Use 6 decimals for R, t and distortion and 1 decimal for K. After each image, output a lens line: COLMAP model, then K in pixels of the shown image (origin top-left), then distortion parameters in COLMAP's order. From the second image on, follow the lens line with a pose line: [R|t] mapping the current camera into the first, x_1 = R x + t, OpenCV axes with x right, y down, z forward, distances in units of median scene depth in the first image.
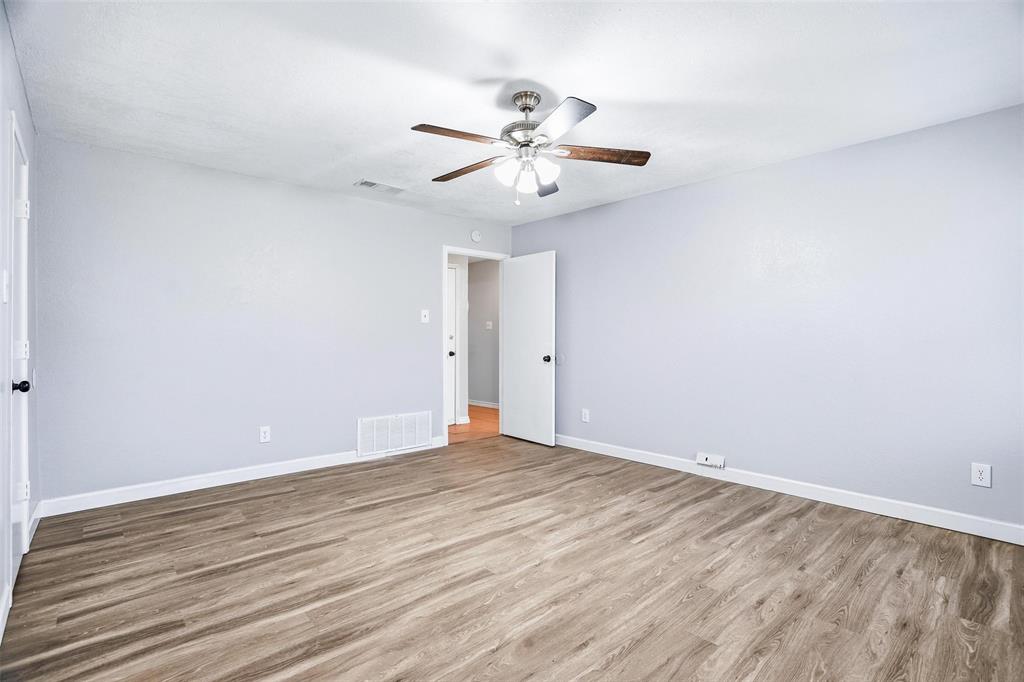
lens RADIAL K [[479.5, 0, 514.9], [0, 479.5, 341.3], [0, 0, 1]] dist [-0.063219, 0.023885]
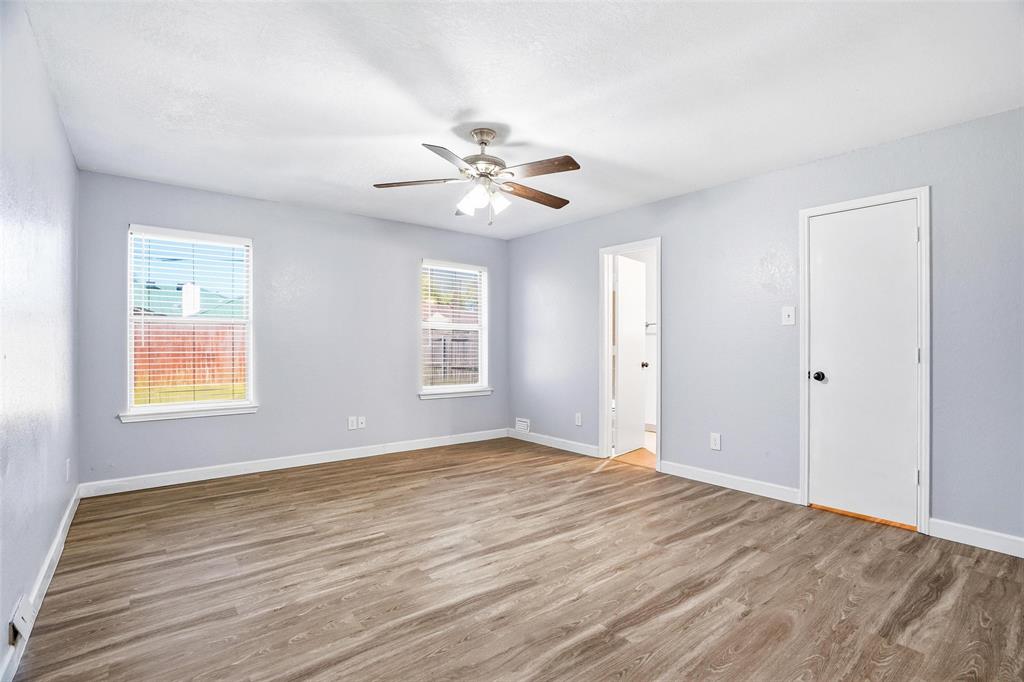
lens RADIAL K [[479.5, 0, 514.9], [0, 479.5, 341.3], [0, 0, 1]] dist [-0.063219, 0.023885]
pose [[-0.998311, 0.001243, 0.058089, -0.112517], [0.001349, 0.999997, 0.001785, -0.016779], [-0.058087, 0.001861, -0.998310, 2.012943]]
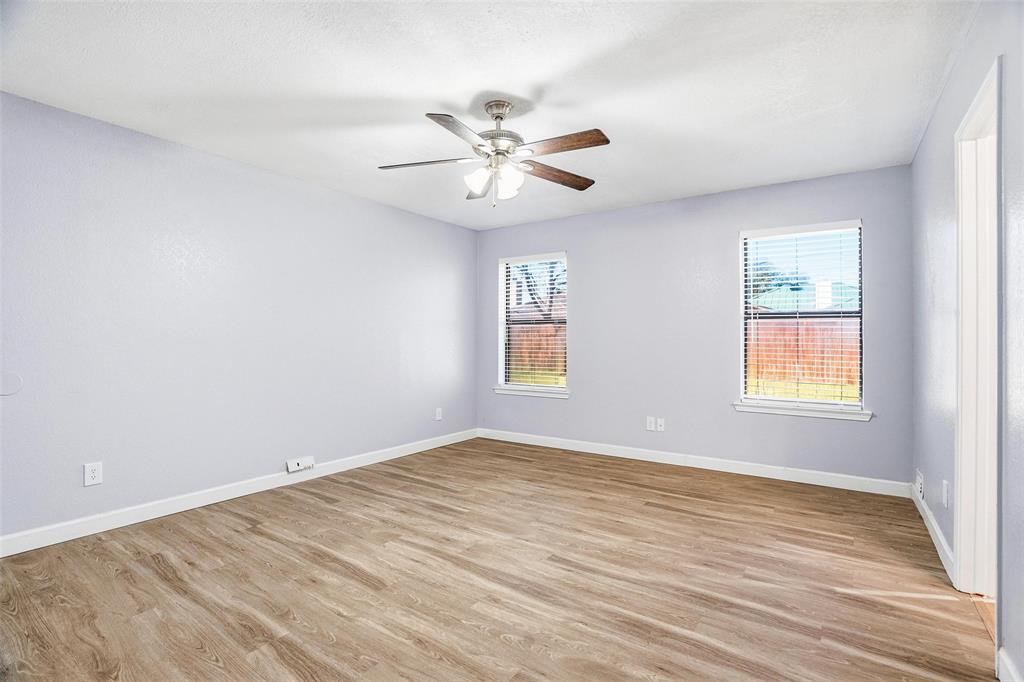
lens RADIAL K [[479.5, 0, 514.9], [0, 479.5, 341.3], [0, 0, 1]] dist [-0.063219, 0.023885]
pose [[-0.228565, 0.001020, 0.973528, -0.926408], [0.006124, 0.999981, 0.000390, -0.003660], [-0.973509, 0.006051, -0.228567, 1.127679]]
